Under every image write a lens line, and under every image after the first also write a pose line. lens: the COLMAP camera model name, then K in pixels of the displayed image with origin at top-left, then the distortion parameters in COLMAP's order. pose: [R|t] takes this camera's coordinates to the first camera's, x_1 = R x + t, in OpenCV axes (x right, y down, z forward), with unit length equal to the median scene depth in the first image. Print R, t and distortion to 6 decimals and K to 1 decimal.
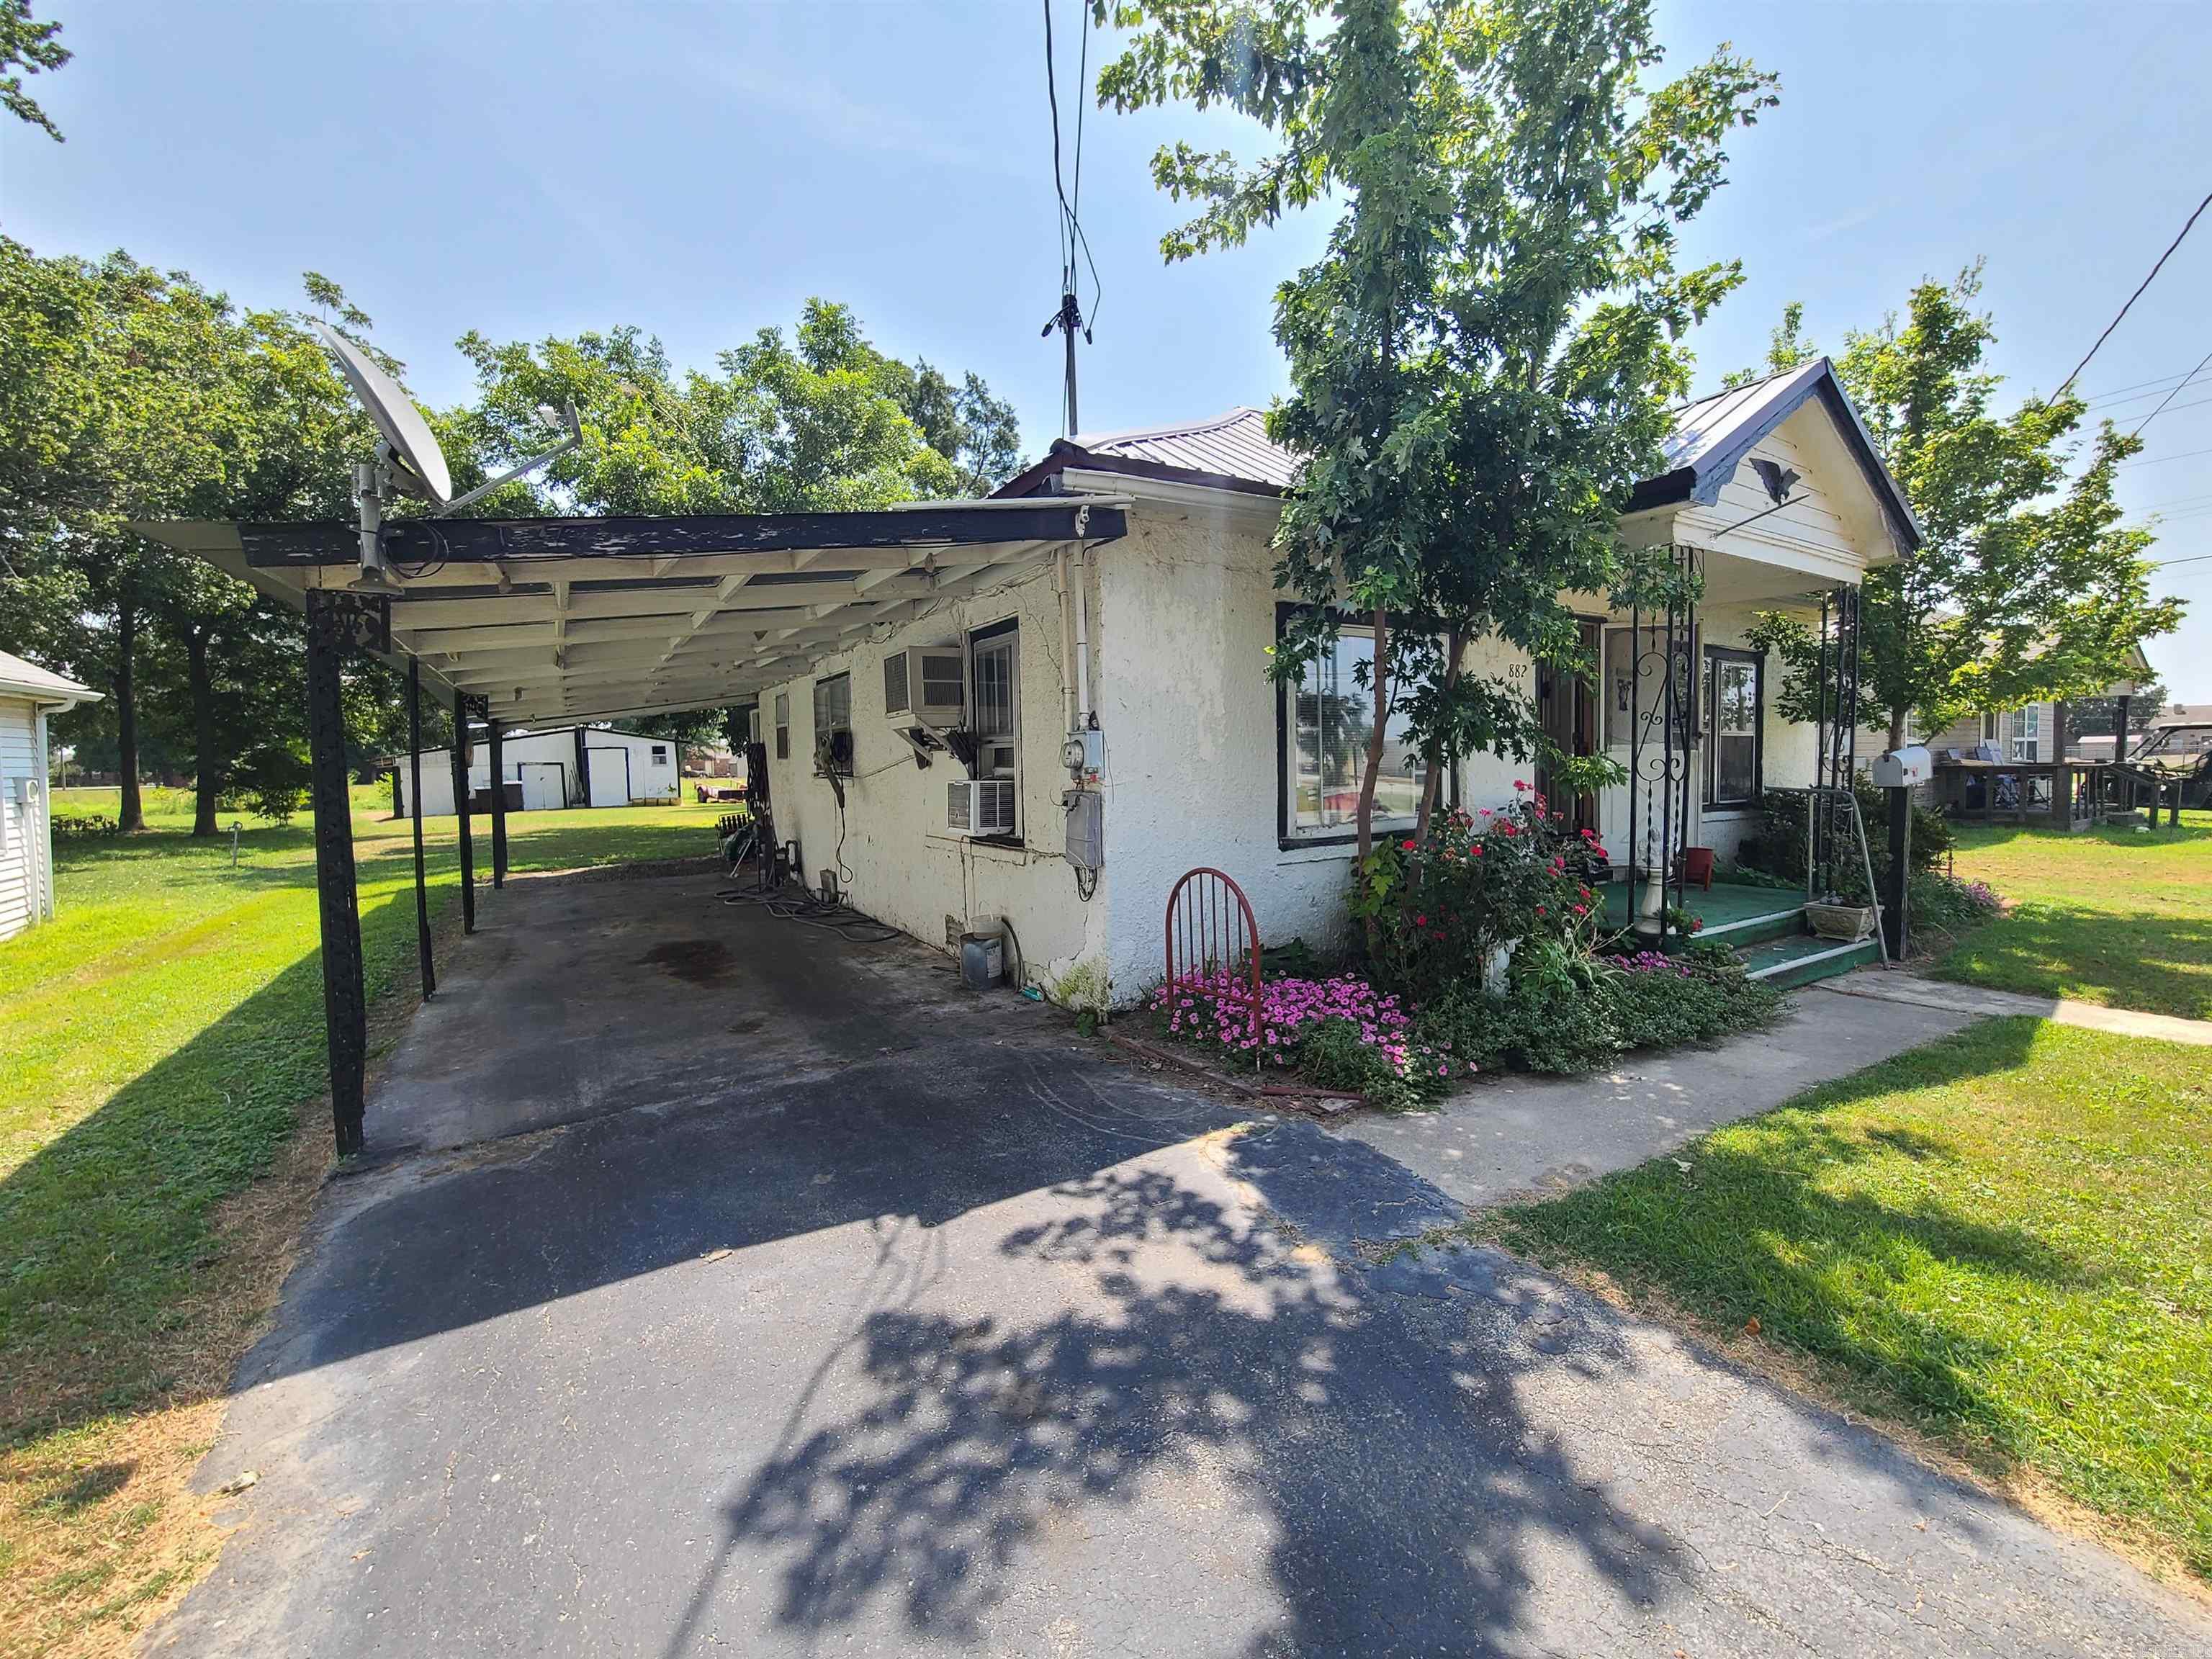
lens RADIAL K [[917.0, 0, 1129.3], [0, 917.0, 823.8], [0, 0, 1]] dist [-0.010112, 0.000001]
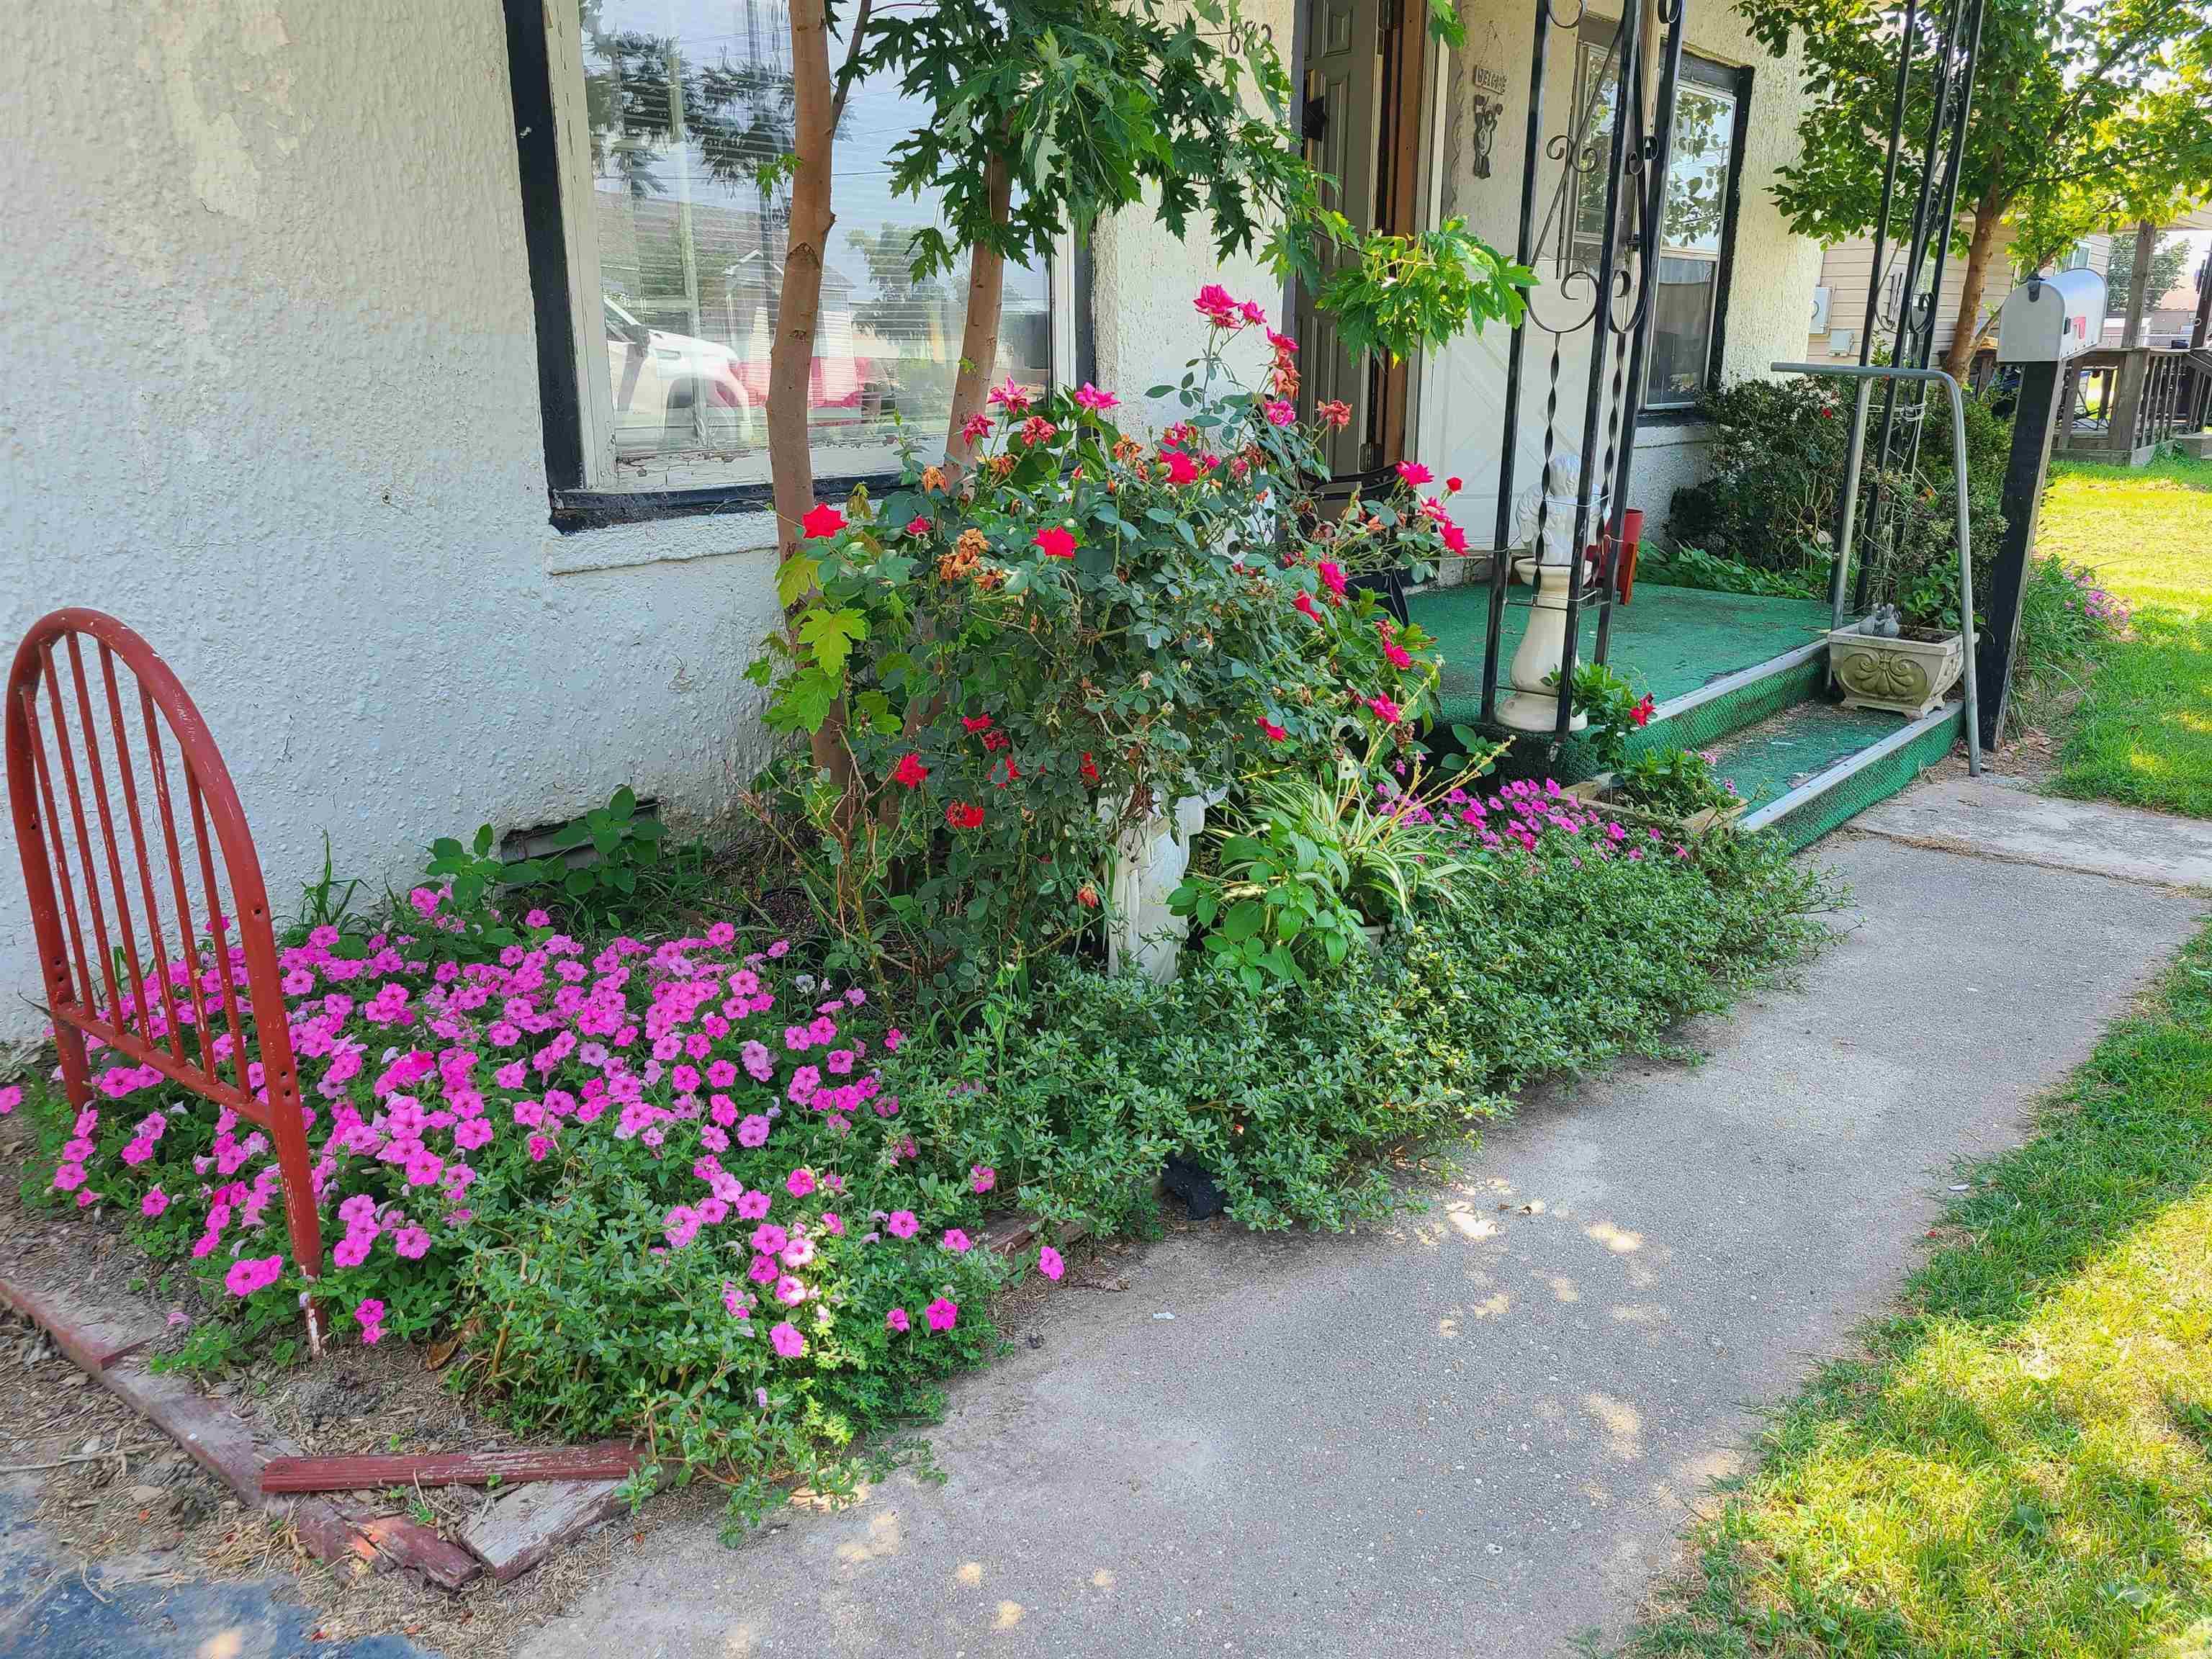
lens RADIAL K [[1666.8, 0, 1096.5], [0, 1666.8, 878.9], [0, 0, 1]] dist [0.050622, -0.039664]
pose [[0.954012, -0.072435, 0.290886, 0.176298], [-0.000291, 0.970143, 0.242535, 0.004759], [-0.299769, -0.231466, 0.925506, 0.378546]]
